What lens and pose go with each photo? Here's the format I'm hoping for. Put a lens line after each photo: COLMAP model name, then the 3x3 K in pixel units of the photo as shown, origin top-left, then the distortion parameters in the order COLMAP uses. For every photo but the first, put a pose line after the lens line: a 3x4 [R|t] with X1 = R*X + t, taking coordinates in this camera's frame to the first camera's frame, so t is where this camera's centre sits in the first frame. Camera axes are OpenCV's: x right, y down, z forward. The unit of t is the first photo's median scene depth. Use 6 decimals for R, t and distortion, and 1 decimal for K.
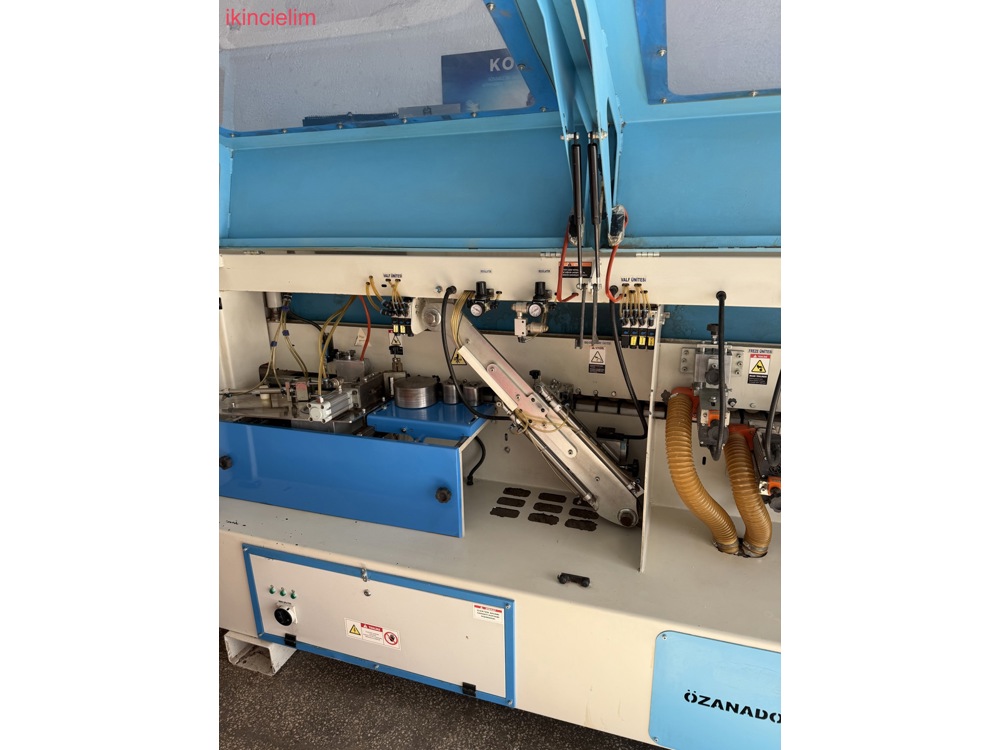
lens RADIAL K [[474.1, 0, 503.2], [0, 474.1, 370.3], [0, 0, 1]] dist [0.004491, 0.000113]
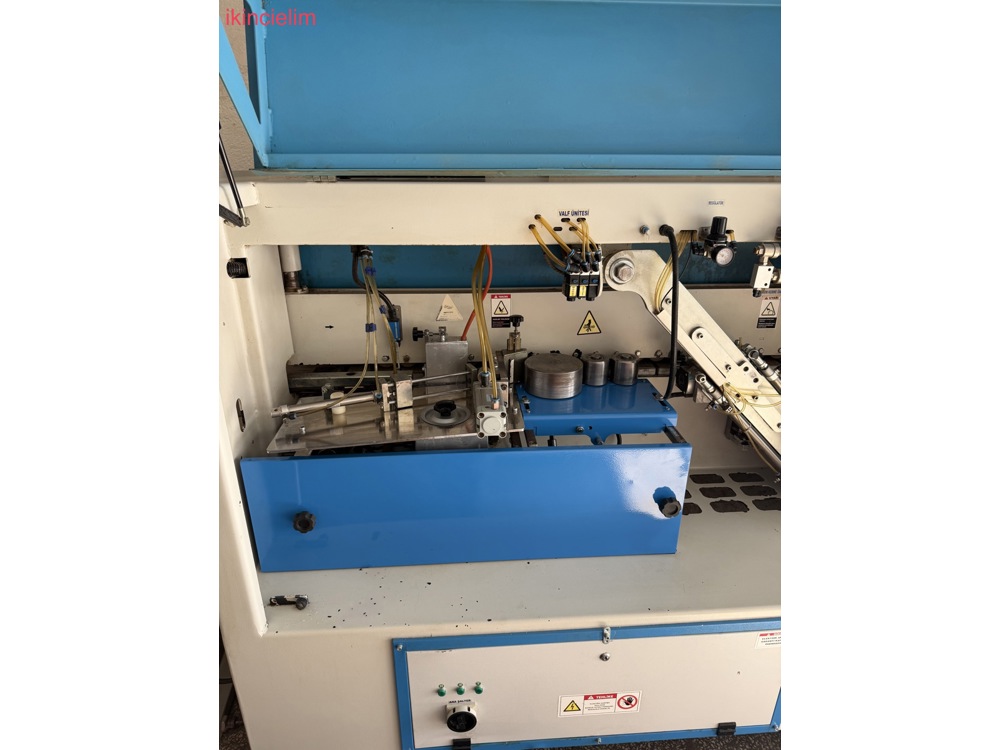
lens RADIAL K [[540.5, 0, 497.4], [0, 540.5, 382.2], [0, 0, 1]] dist [0.003236, -0.002385]
pose [[0.936261, -0.126490, 0.327743, -0.614640], [0.089857, 0.988122, 0.124663, -0.065163], [-0.339618, -0.087267, 0.936506, 0.286378]]
